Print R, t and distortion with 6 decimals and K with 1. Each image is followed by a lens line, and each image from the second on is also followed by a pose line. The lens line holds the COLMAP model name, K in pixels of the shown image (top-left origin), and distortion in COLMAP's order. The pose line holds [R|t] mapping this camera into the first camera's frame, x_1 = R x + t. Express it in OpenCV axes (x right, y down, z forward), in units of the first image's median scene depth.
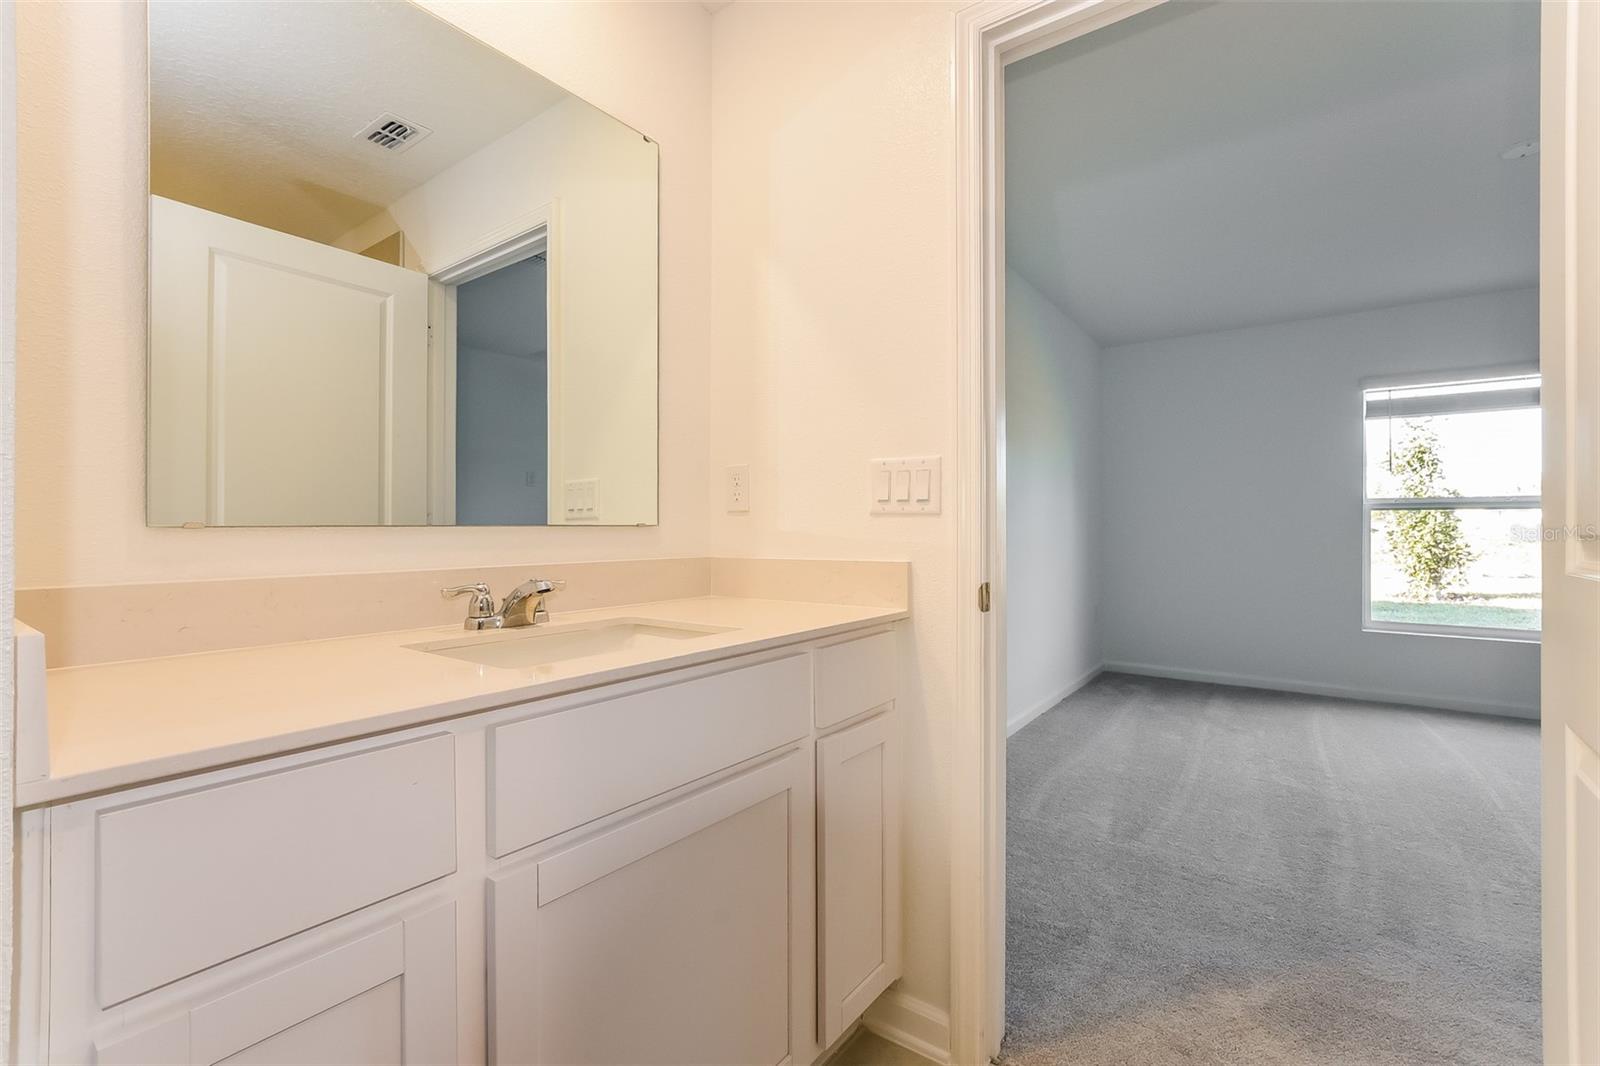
lens RADIAL K [[696.2, 0, 804.5], [0, 696.2, 530.2], [0, 0, 1]] dist [-0.009386, -0.001059]
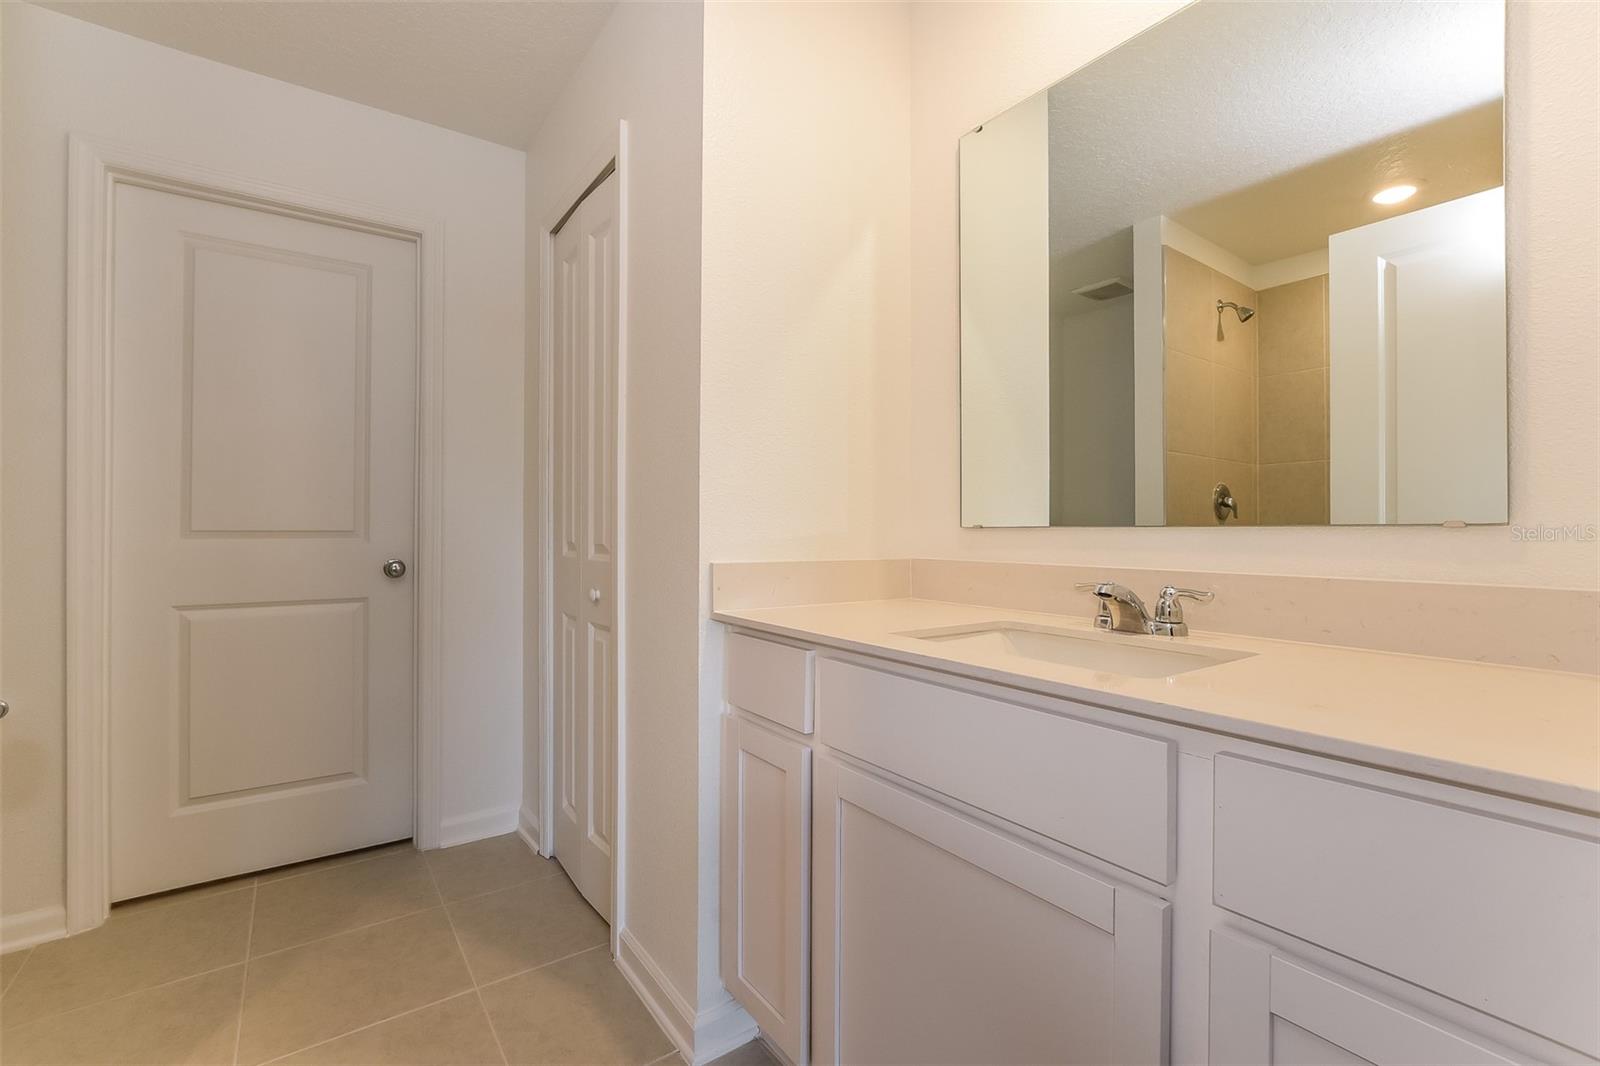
lens RADIAL K [[696.2, 0, 801.0], [0, 696.2, 529.9], [0, 0, 1]] dist [-0.009386, -0.001059]
pose [[-0.319859, -0.001228, -0.947464, 0.523049], [-0.003771, 0.999993, -0.000024, 0.000559], [0.947458, 0.003565, -0.319861, 0.726879]]
